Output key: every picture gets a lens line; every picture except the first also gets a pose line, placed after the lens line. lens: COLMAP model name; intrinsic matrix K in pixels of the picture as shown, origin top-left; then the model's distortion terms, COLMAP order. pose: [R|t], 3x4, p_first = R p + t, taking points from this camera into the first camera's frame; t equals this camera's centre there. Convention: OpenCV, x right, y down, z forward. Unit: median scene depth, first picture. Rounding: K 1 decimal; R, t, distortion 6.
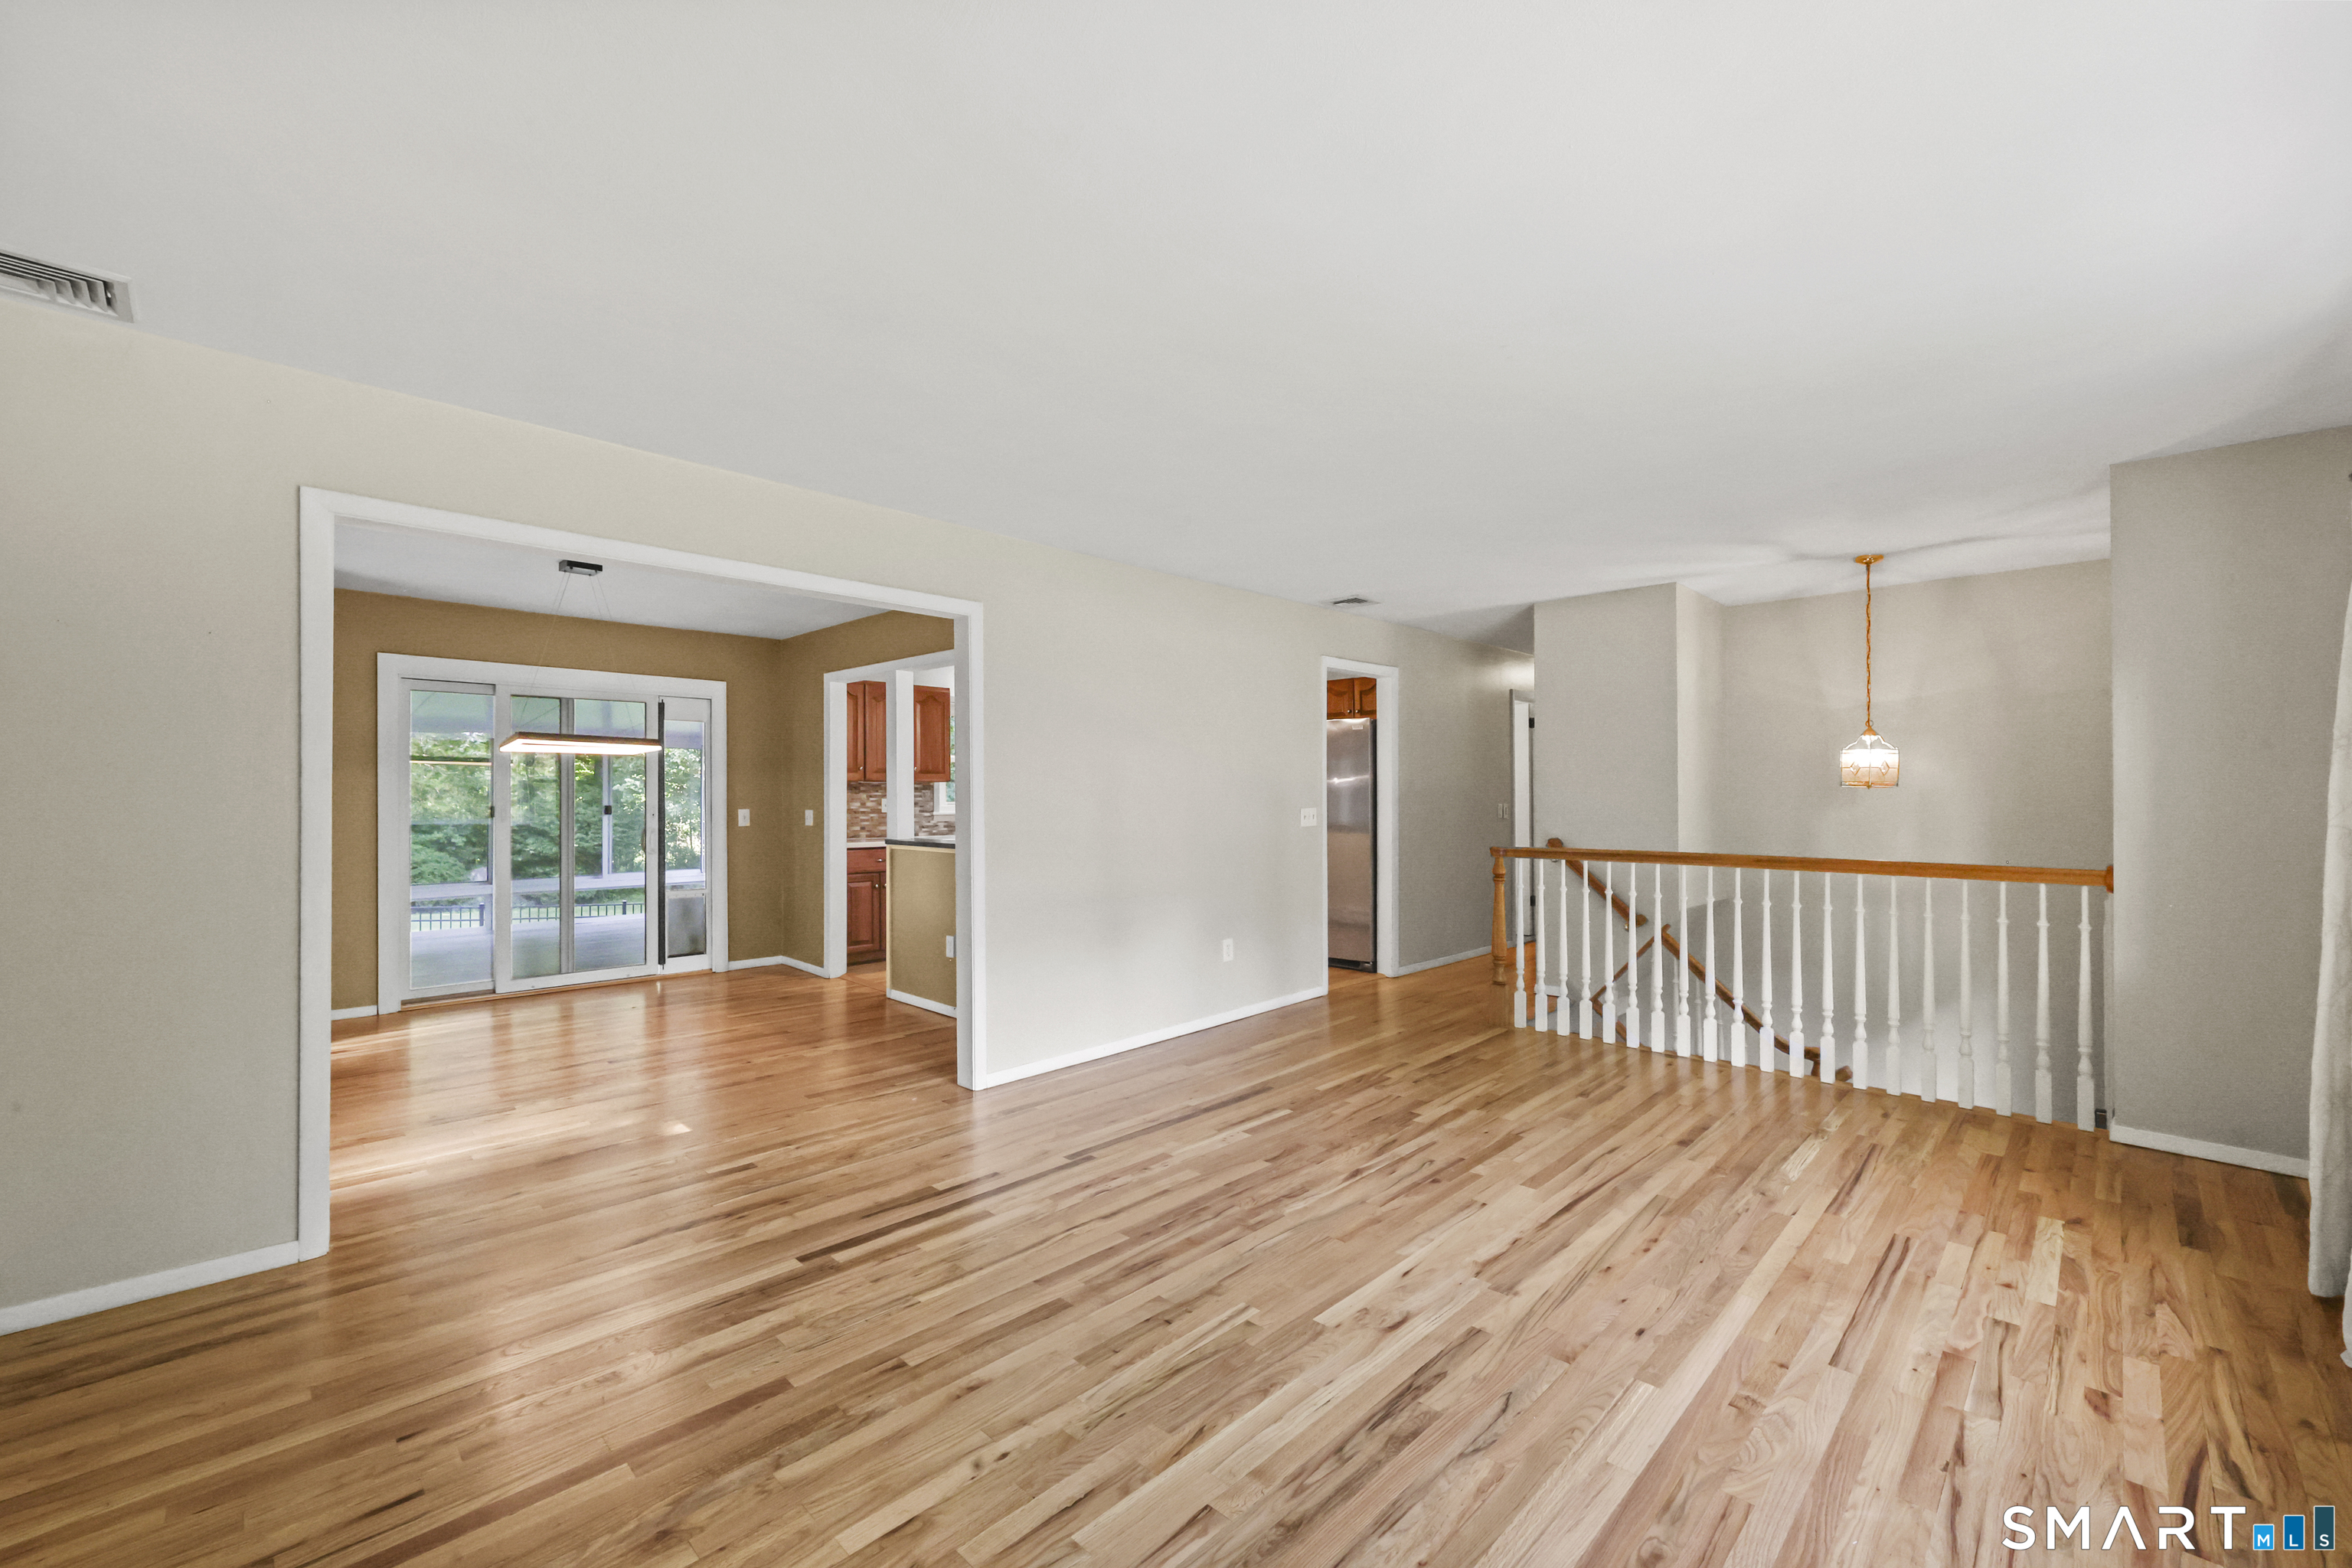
lens RADIAL K [[948.6, 0, 1170.2], [0, 948.6, 789.2], [0, 0, 1]] dist [-0.003475, 0.001798]
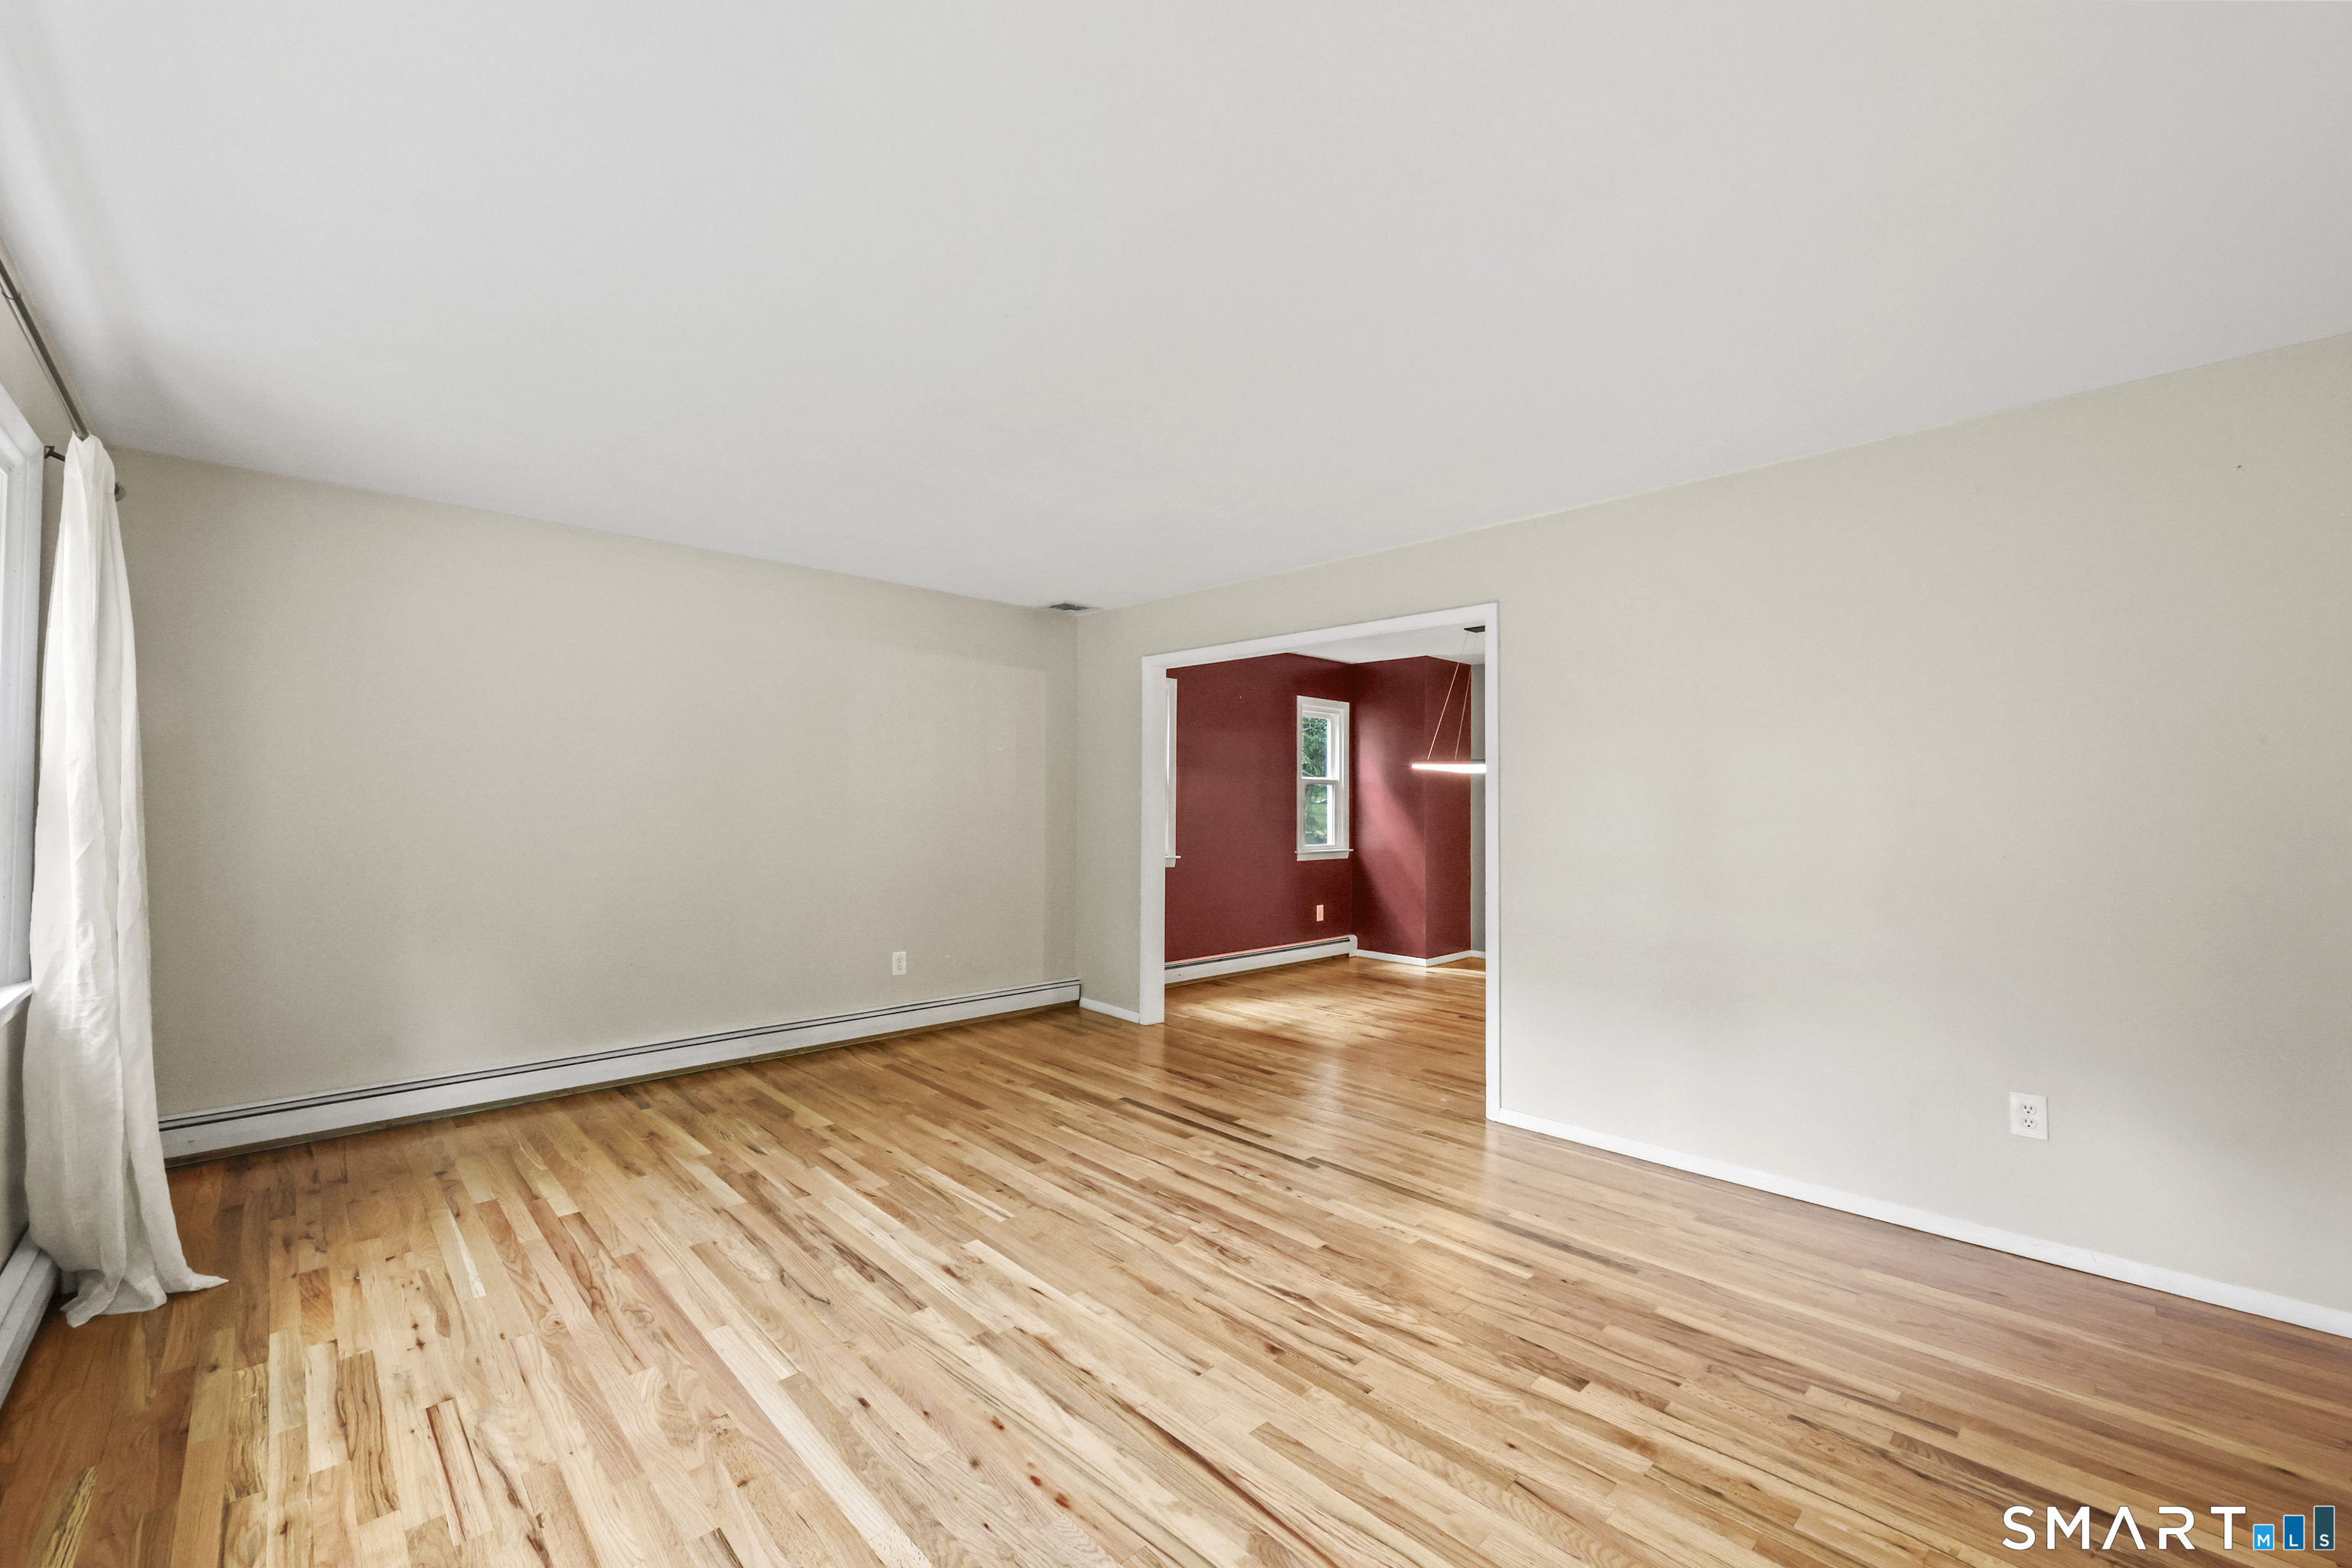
lens RADIAL K [[948.6, 0, 1170.0], [0, 948.6, 796.3], [0, 0, 1]] dist [-0.003475, 0.001798]
pose [[-0.027365, -0.003651, -0.999619, 0.934918], [-0.000594, 0.999993, -0.003636, 0.000643], [0.999625, 0.000494, -0.027367, 0.885164]]
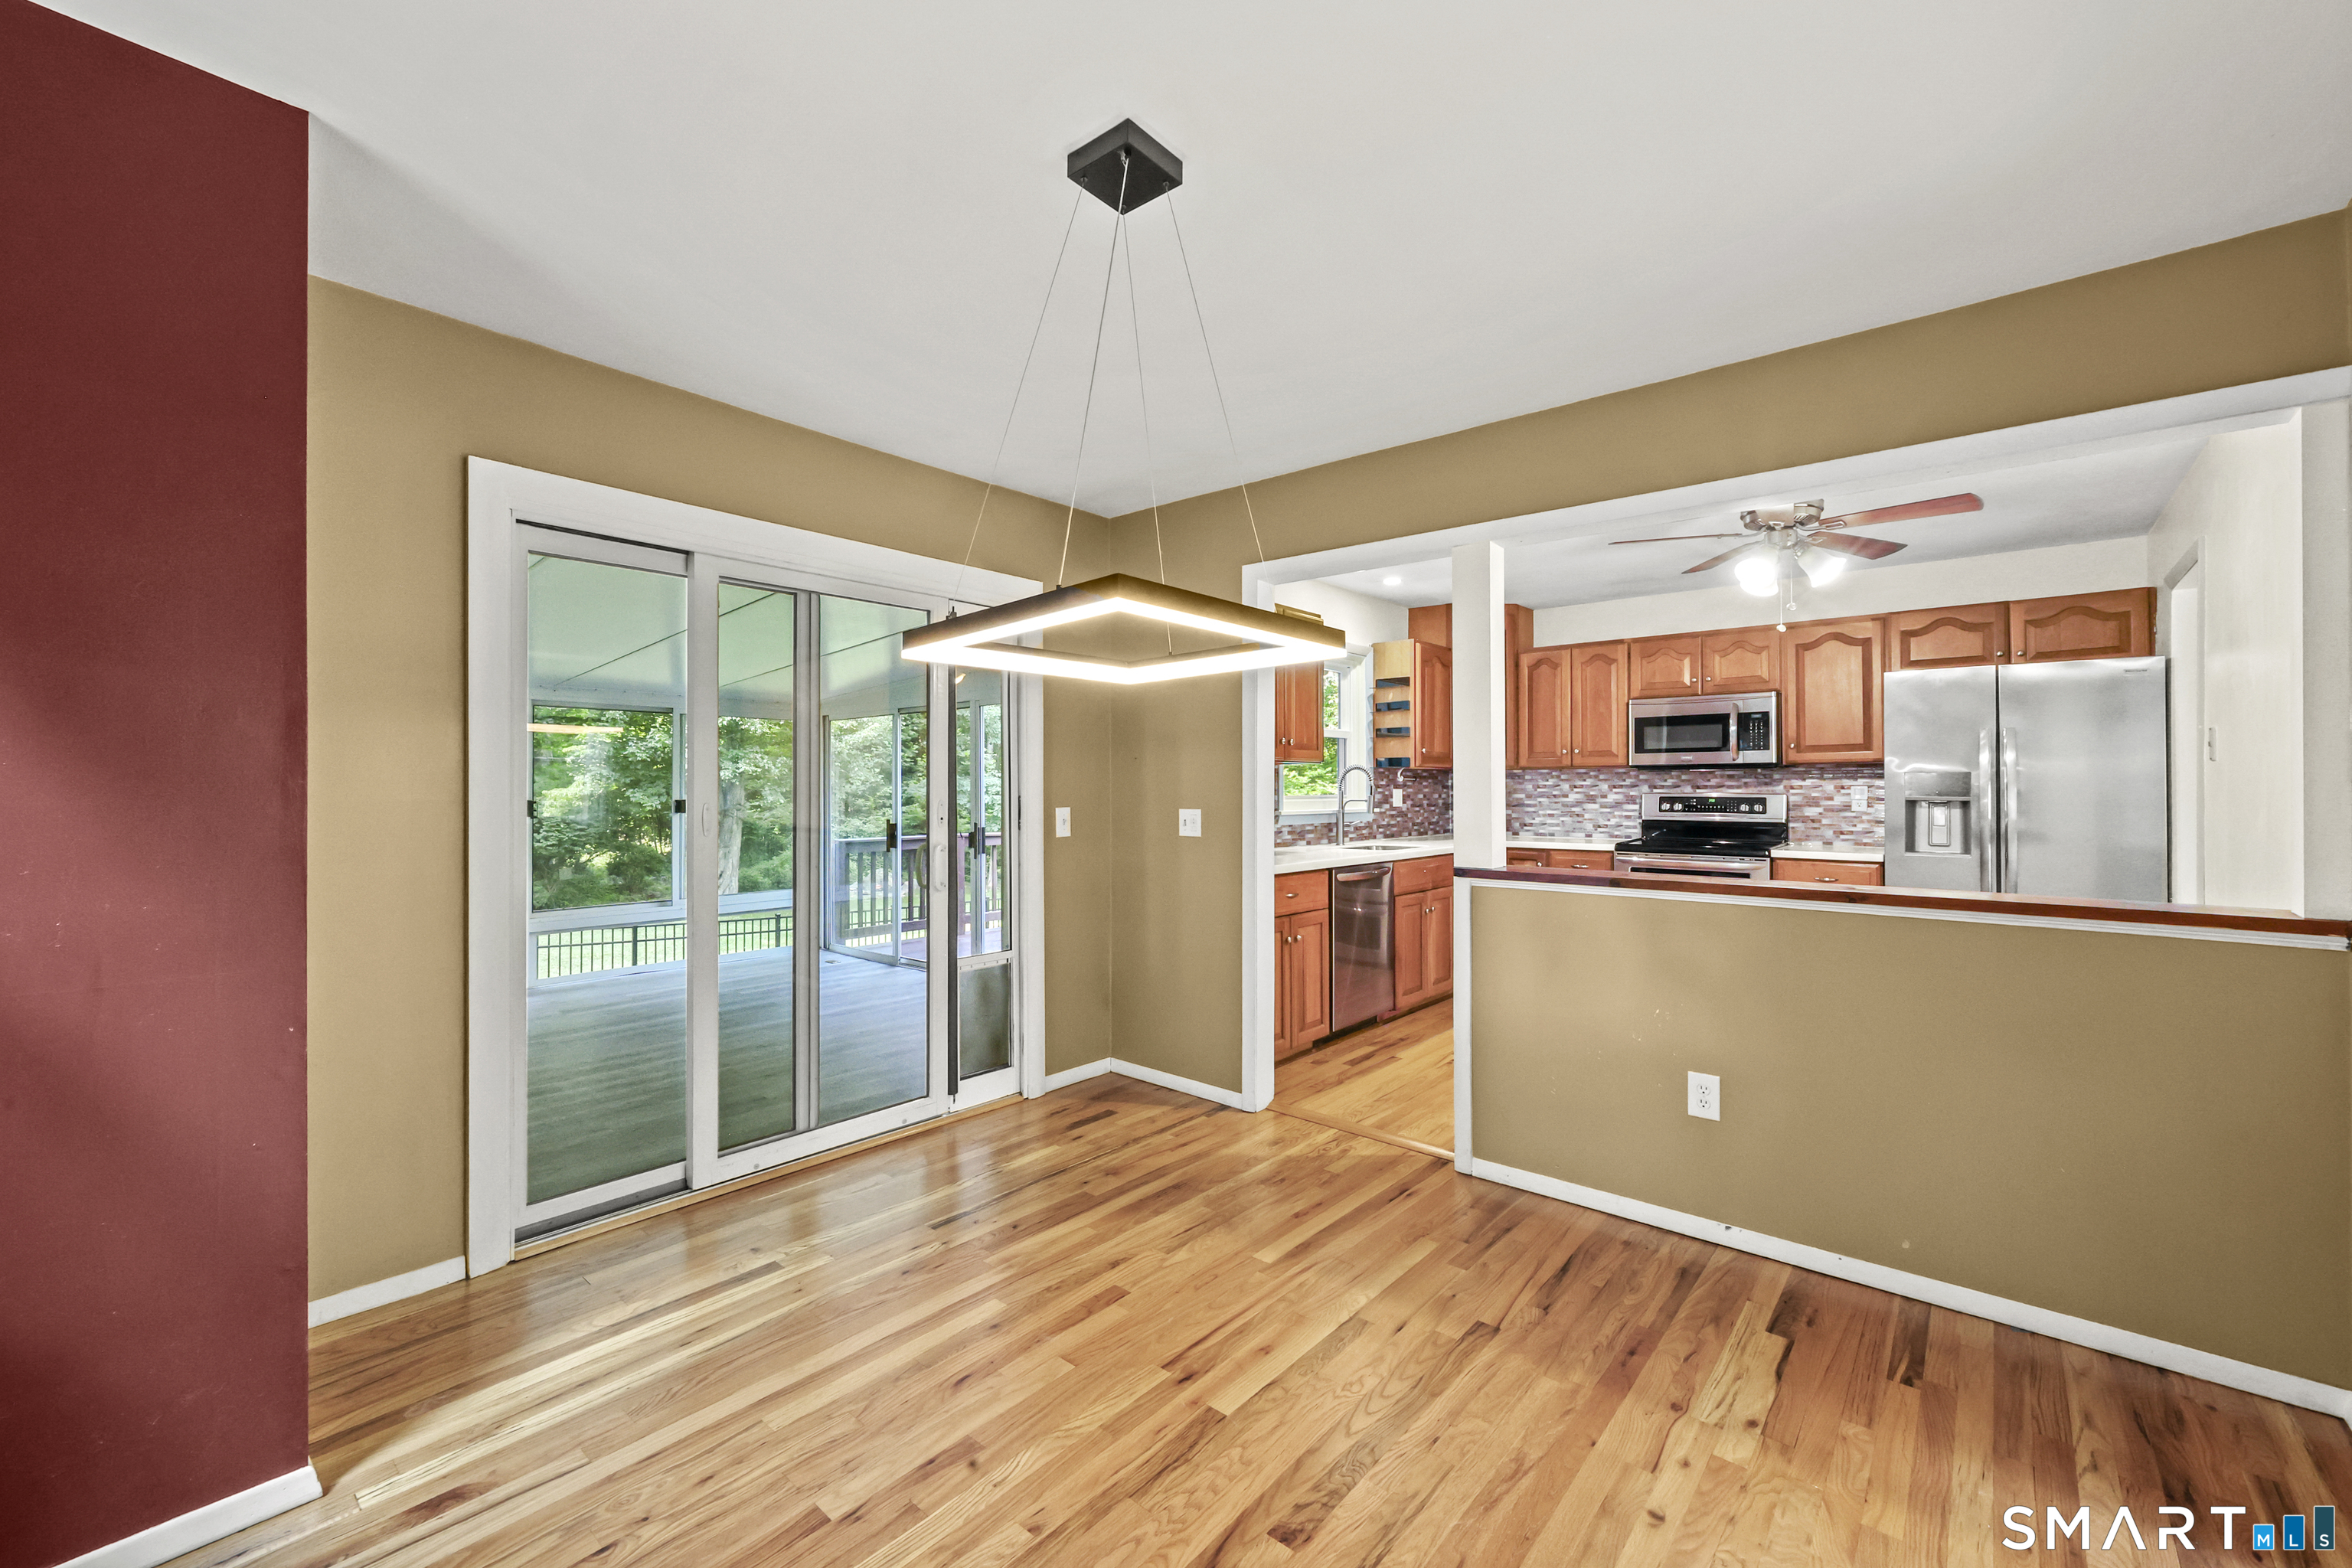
lens RADIAL K [[948.6, 0, 1159.1], [0, 948.6, 784.2], [0, 0, 1]] dist [-0.003475, 0.001798]
pose [[0.997755, 0.001500, 0.066956, -0.902998], [-0.001760, 0.999991, 0.003826, 0.009336], [-0.066949, -0.003935, 0.997749, 0.892830]]
